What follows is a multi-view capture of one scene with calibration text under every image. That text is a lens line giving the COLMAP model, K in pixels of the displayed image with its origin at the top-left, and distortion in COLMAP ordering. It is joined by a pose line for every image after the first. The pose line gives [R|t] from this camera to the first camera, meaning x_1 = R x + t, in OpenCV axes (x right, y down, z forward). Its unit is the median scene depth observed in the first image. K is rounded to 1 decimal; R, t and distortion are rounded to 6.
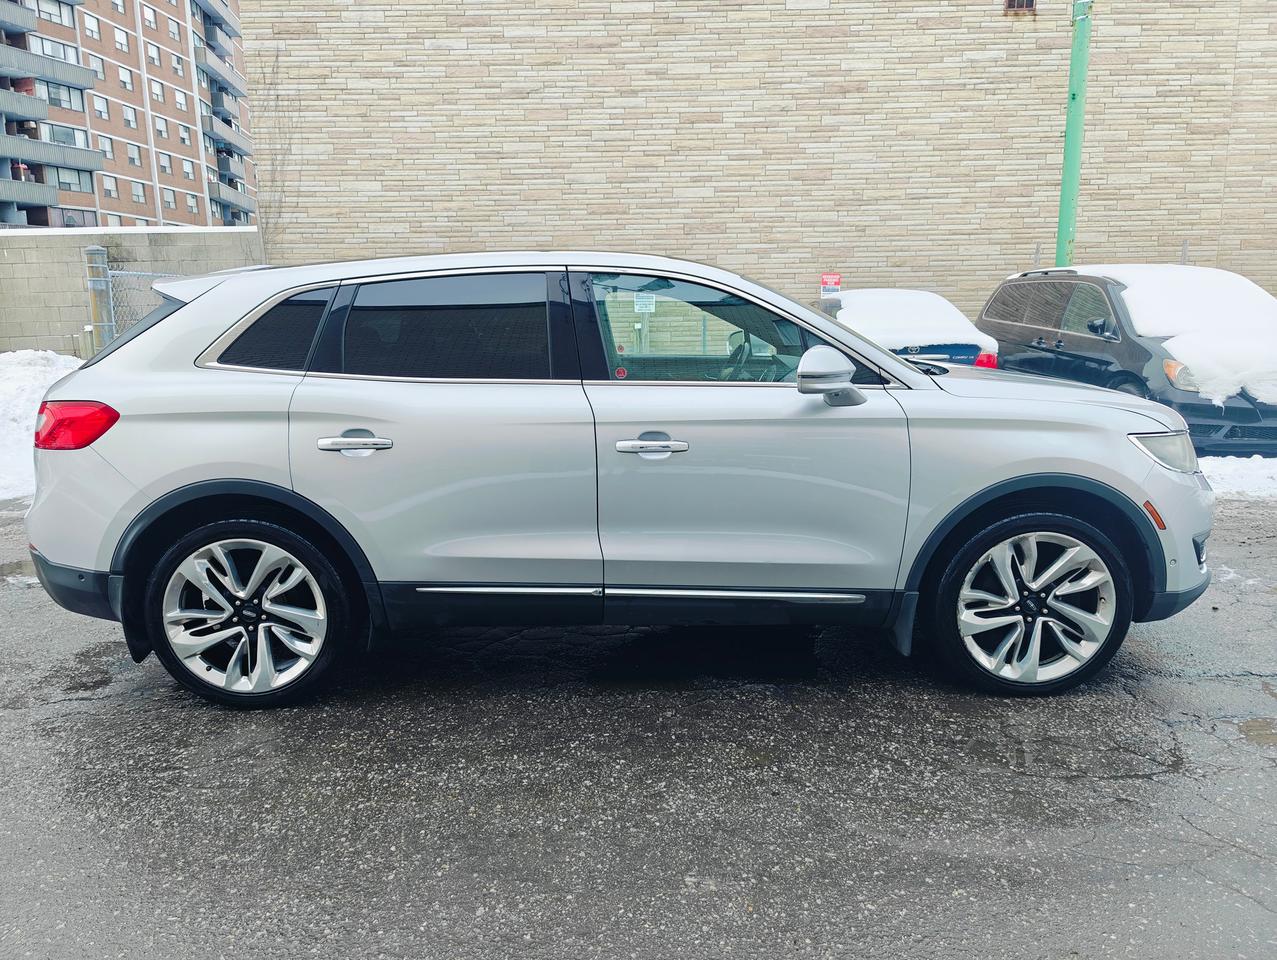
lens RADIAL K [[897.6, 0, 643.3], [0, 897.6, 475.5], [0, 0, 1]] dist [0.068798, -0.057622]
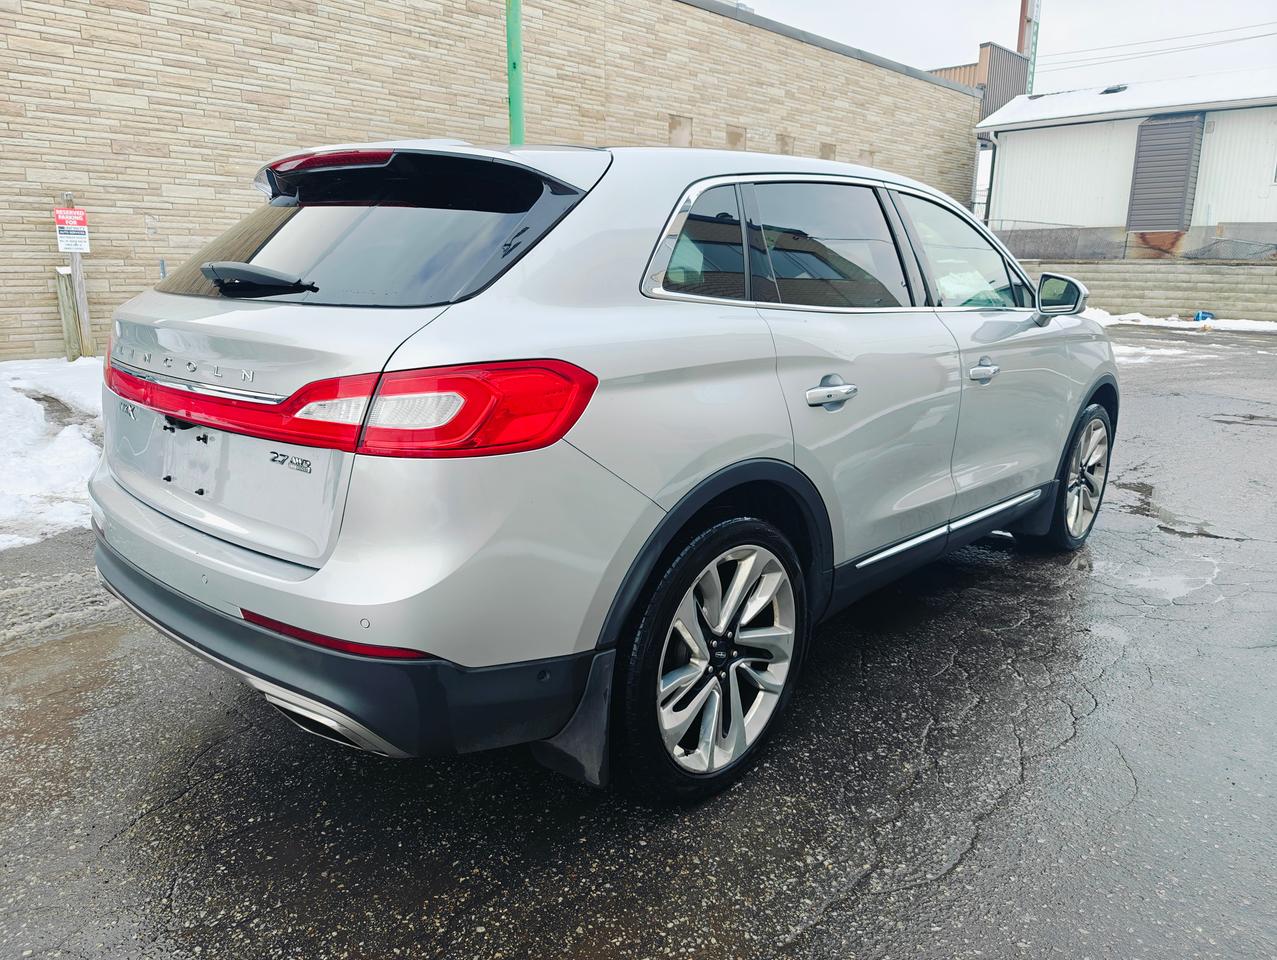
lens RADIAL K [[897.0, 0, 638.5], [0, 897.0, 480.0], [0, 0, 1]] dist [0.064338, -0.066466]
pose [[0.680621, -0.152371, 0.716616, -0.253786], [0.120007, 0.988109, 0.096117, -0.014249], [-0.722740, 0.020580, 0.690813, 0.152078]]
